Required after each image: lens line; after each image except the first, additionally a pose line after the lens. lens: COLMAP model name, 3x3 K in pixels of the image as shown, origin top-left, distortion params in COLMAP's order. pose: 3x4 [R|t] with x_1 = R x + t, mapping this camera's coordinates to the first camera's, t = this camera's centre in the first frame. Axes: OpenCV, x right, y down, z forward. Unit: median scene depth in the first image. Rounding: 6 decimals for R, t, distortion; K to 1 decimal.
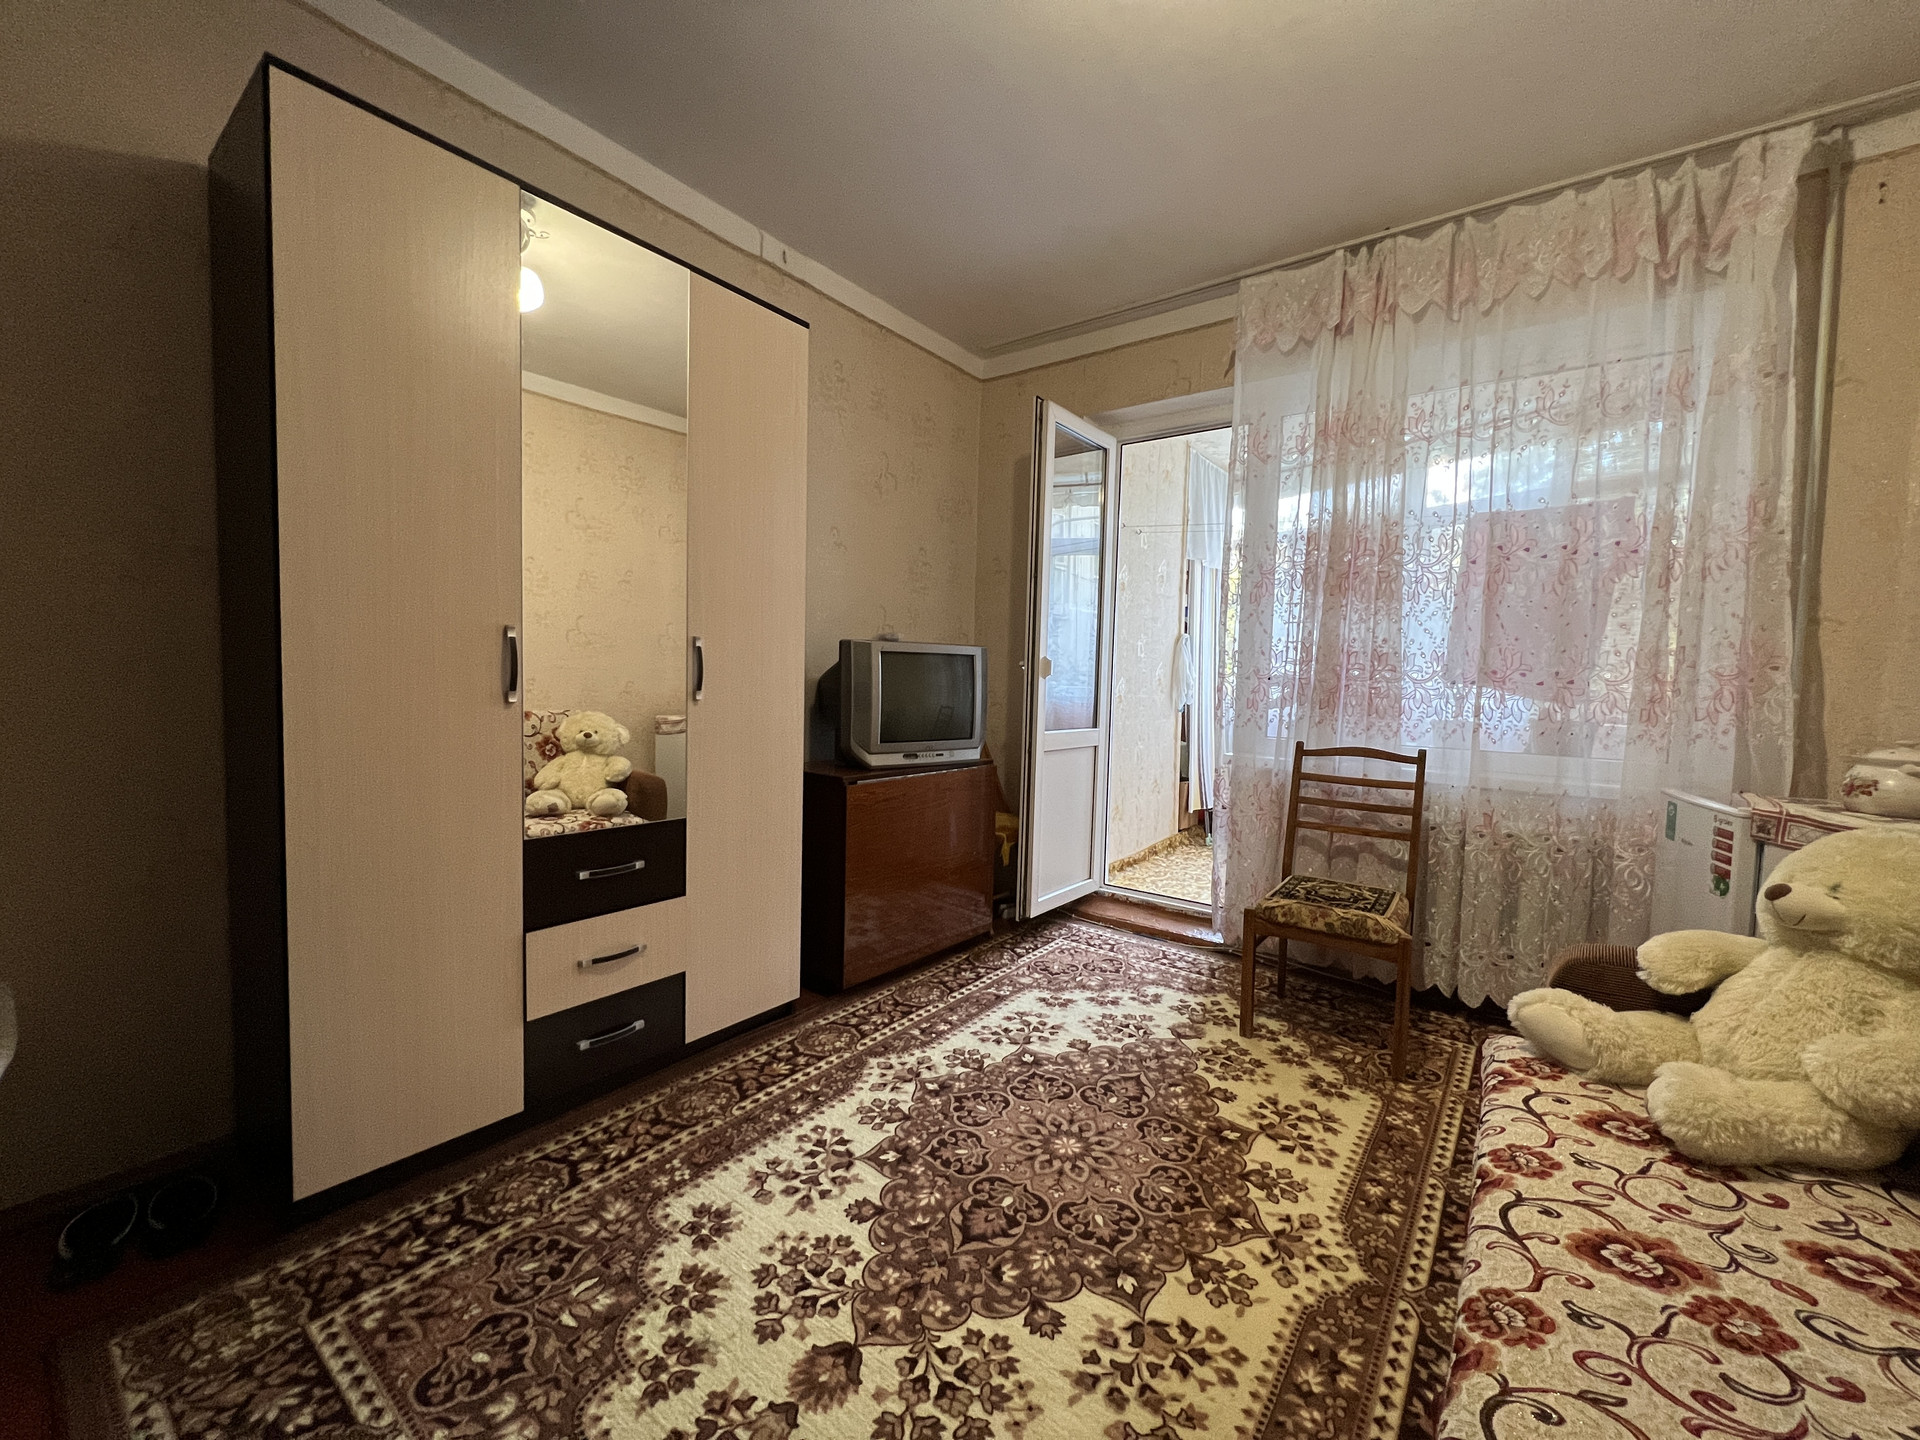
lens RADIAL K [[767.6, 0, 961.1], [0, 767.6, 722.1], [0, 0, 1]] dist [-0.001042, 0.000141]
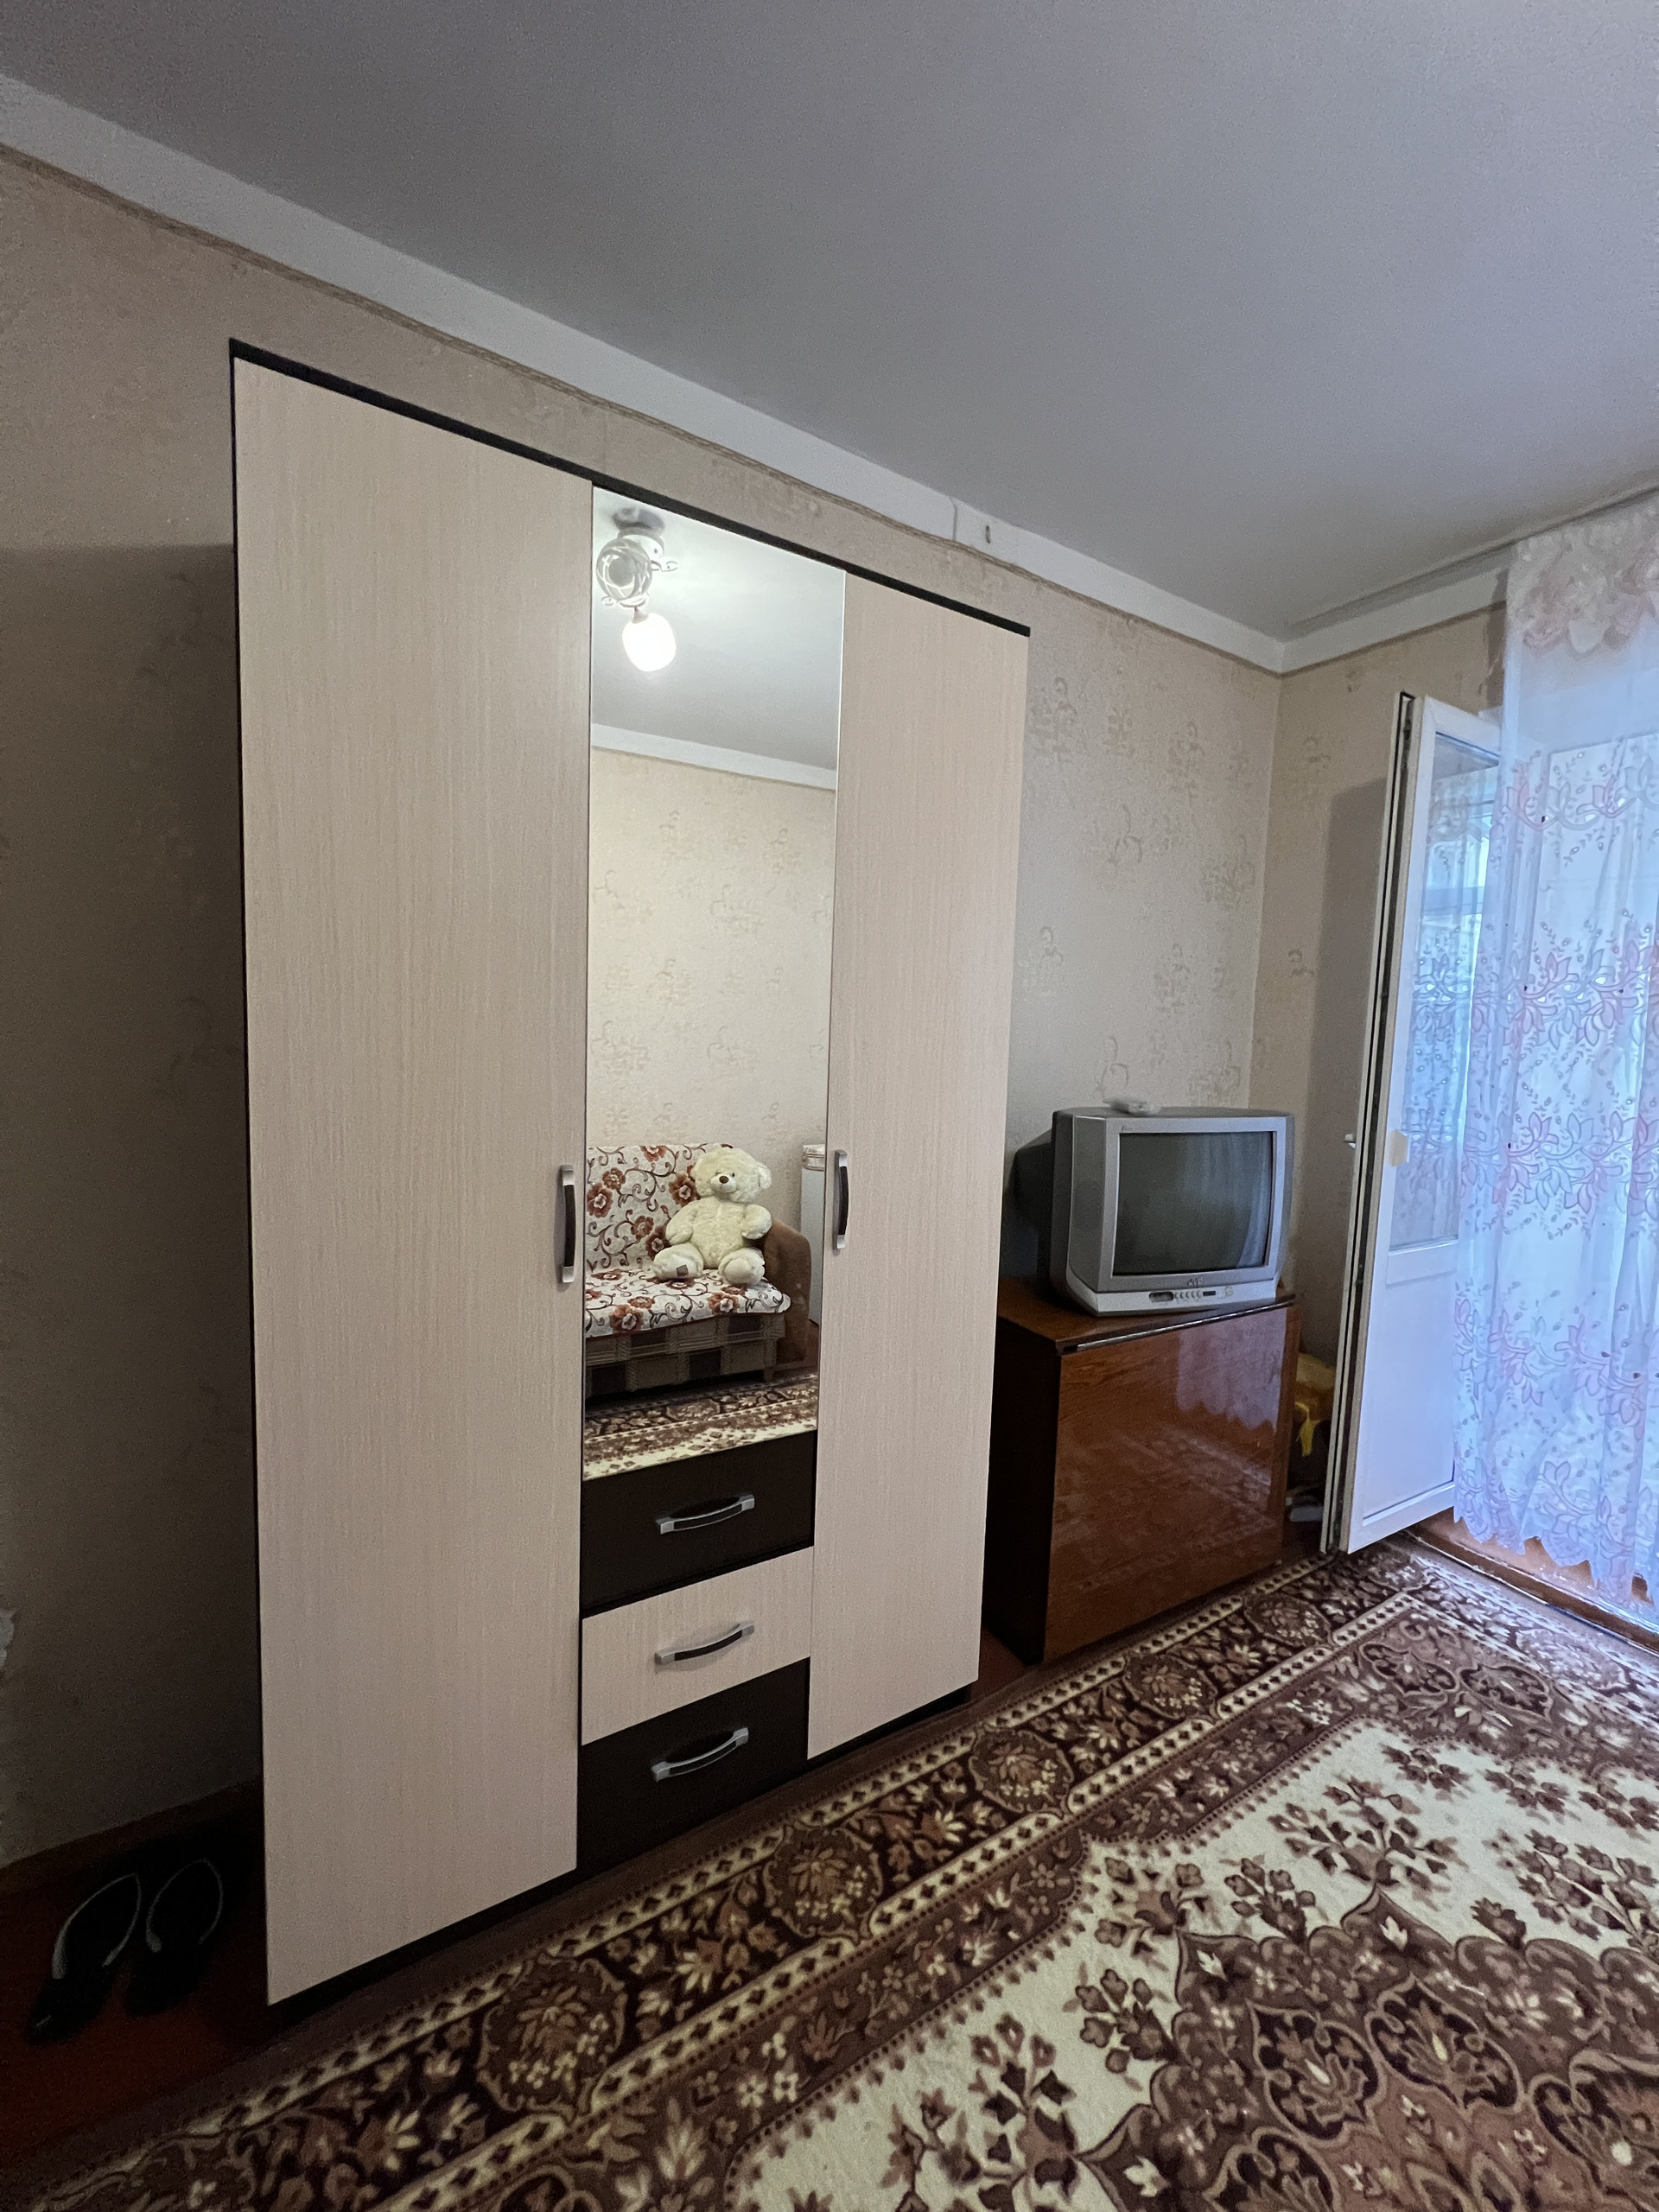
lens RADIAL K [[885.5, 0, 825.4], [0, 885.5, 1106.7], [0, 0, 1]] dist [-0.001898, 0.000446]
pose [[0.931923, 0.034242, -0.361037, -0.090304], [-0.028442, 0.999367, 0.021368, -0.162026], [0.361540, -0.009644, 0.932307, 0.305351]]
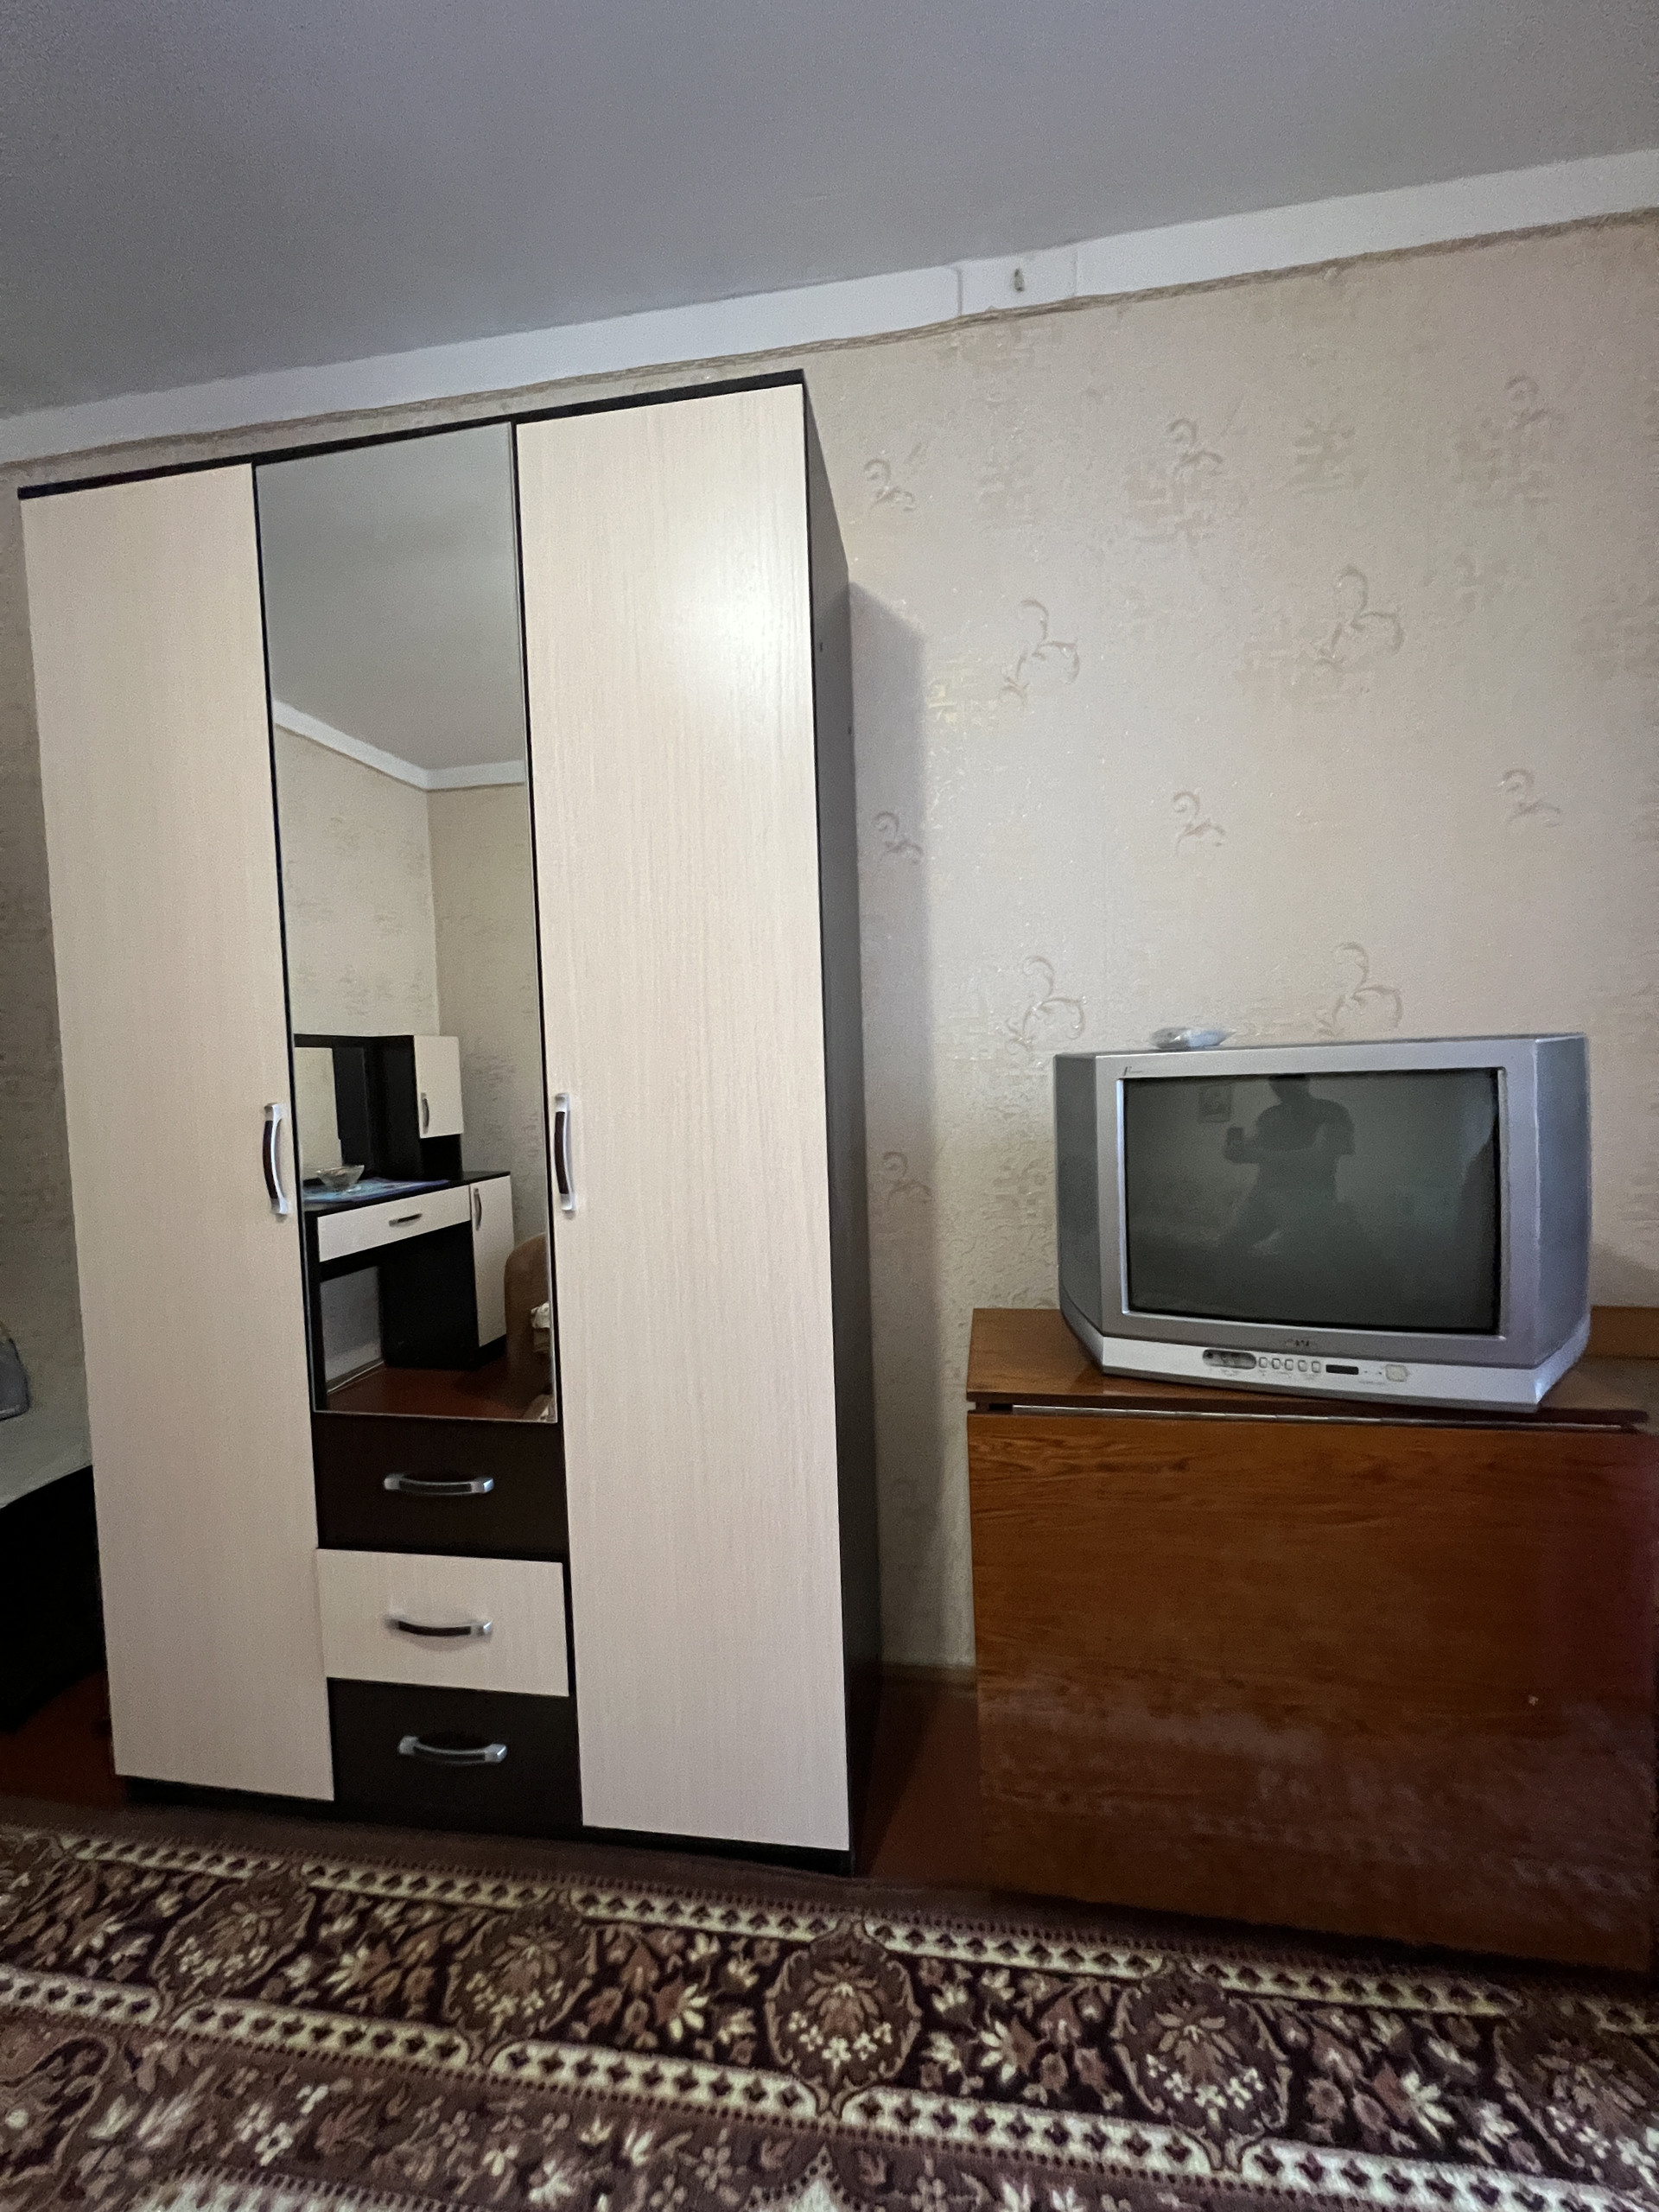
lens RADIAL K [[884.4, 0, 829.1], [0, 884.4, 1107.8], [0, 0, 1]] dist [-0.001042, 0.000141]
pose [[0.480113, 0.000280, -0.877207, 0.289604], [-0.005655, 0.999980, -0.002776, -0.099402], [0.877188, 0.006293, 0.480105, 0.858825]]
